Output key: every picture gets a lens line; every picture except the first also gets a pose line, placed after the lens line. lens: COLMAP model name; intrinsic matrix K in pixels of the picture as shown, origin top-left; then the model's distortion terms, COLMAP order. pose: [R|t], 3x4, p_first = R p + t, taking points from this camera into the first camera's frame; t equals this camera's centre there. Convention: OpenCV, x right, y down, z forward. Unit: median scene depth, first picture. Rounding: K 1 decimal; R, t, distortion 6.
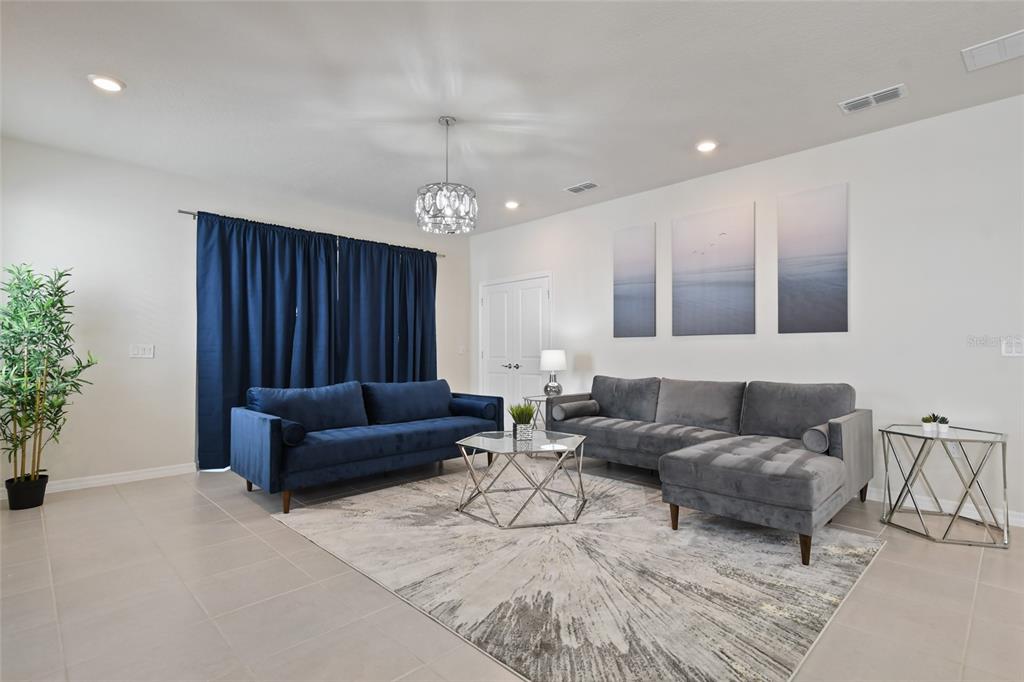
lens RADIAL K [[462.4, 0, 518.8], [0, 462.4, 346.8], [0, 0, 1]] dist [-0.018496, 0.000316]
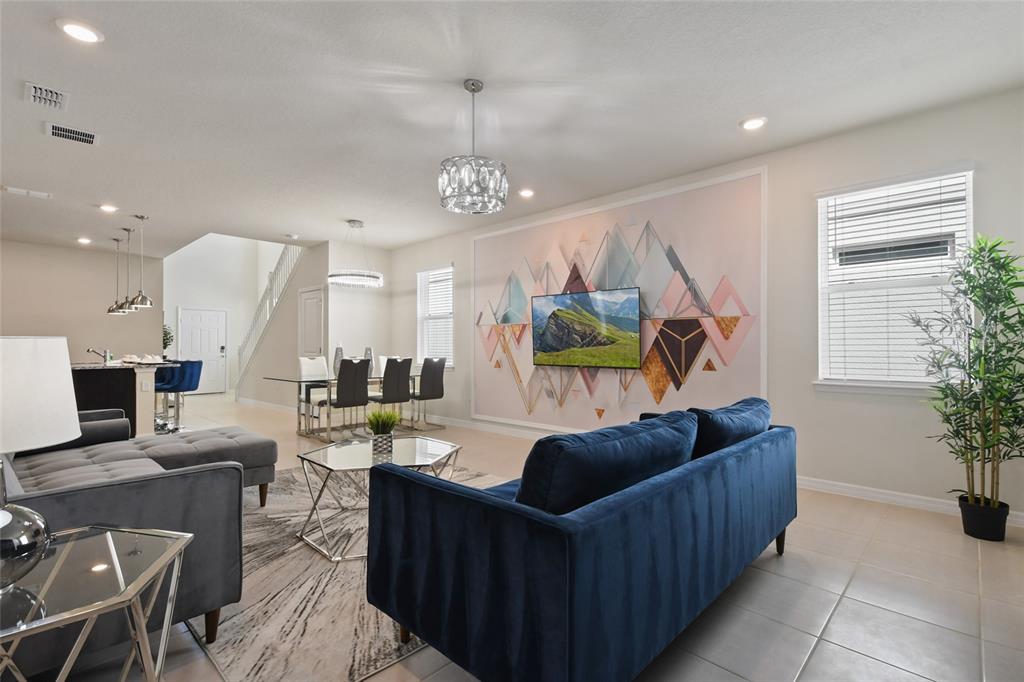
lens RADIAL K [[467.1, 0, 516.2], [0, 467.1, 343.0], [0, 0, 1]] dist [0.015230, -0.001040]
pose [[-0.999978, 0.005140, -0.004291, -0.235946], [0.005175, 0.999954, -0.008017, 0.013484], [0.004249, -0.008039, -0.999959, 1.920960]]
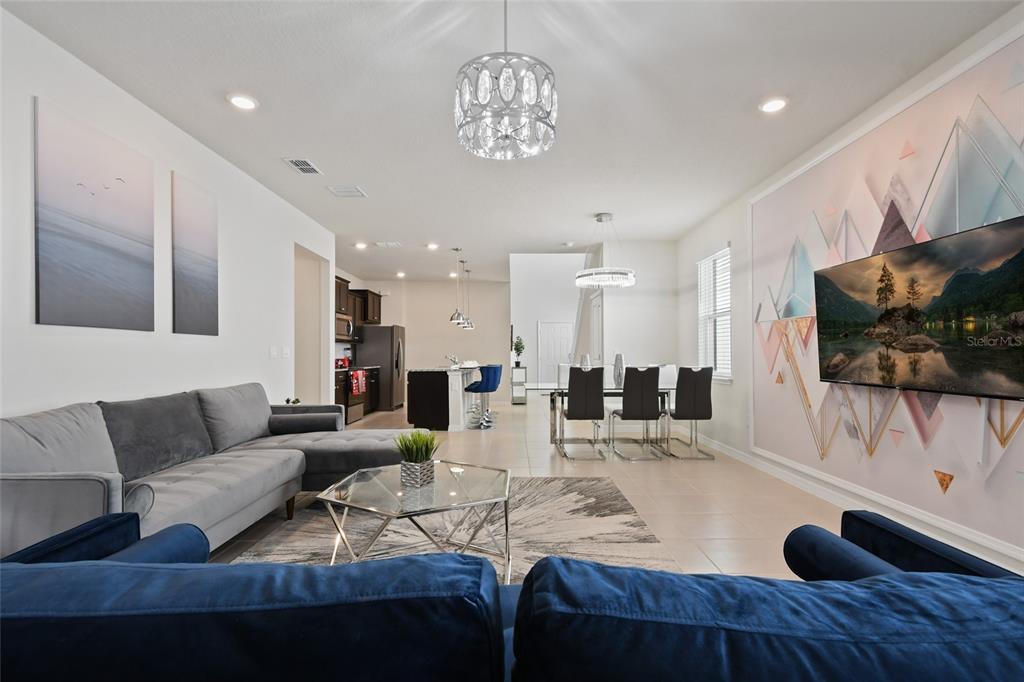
lens RADIAL K [[467.1, 0, 520.0], [0, 467.1, 347.7], [0, 0, 1]] dist [0.015230, -0.001040]
pose [[-0.703936, 0.019023, 0.710009, -0.596431], [0.006787, 0.999776, -0.020058, 0.021694], [-0.710231, -0.009300, -0.703907, 1.429221]]
